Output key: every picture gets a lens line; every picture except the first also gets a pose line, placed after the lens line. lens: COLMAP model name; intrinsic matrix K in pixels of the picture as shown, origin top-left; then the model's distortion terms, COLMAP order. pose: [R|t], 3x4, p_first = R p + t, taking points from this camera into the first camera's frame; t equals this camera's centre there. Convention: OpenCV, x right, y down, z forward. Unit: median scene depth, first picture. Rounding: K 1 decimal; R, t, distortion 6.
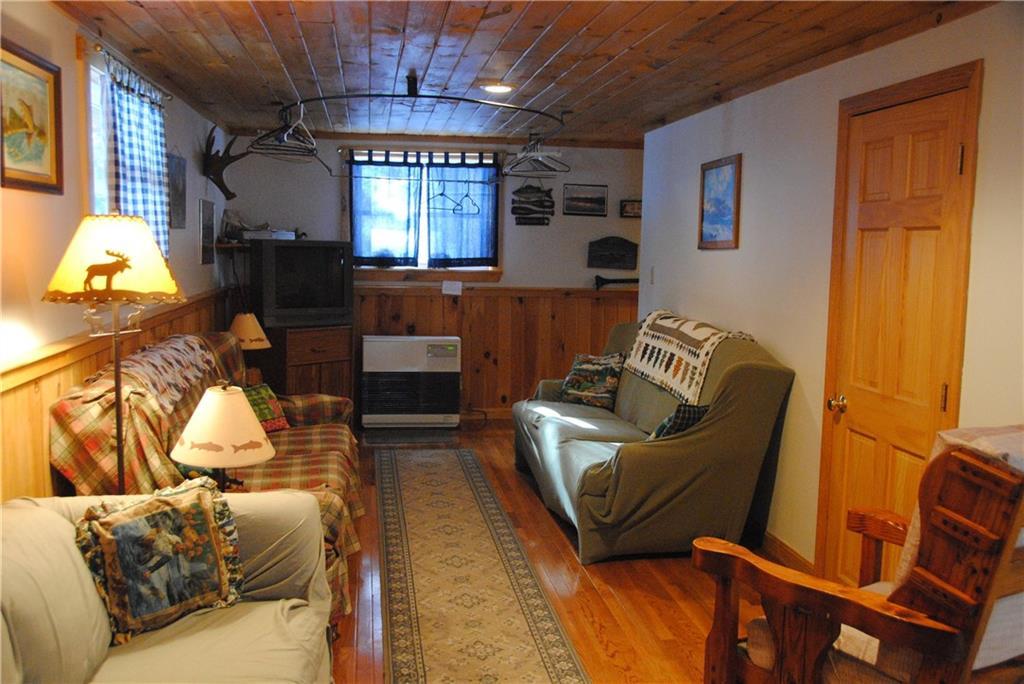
lens RADIAL K [[998.5, 0, 515.3], [0, 998.5, 351.4], [0, 0, 1]] dist [0.002895, 0.000000]
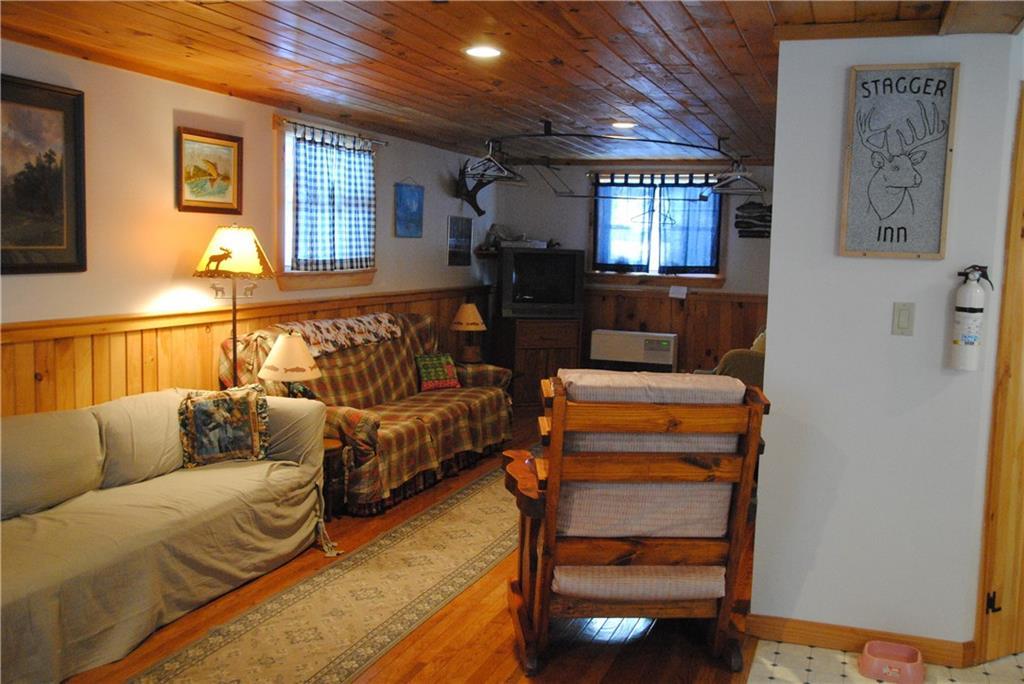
lens RADIAL K [[998.5, 0, 502.5], [0, 998.5, 338.0], [0, 0, 1]] dist [0.002895, 0.000000]
pose [[0.885614, 0.051574, -0.461549, 0.324716], [-0.064278, 0.997862, -0.011834, 0.017237], [0.459952, 0.040148, 0.887036, -0.116178]]
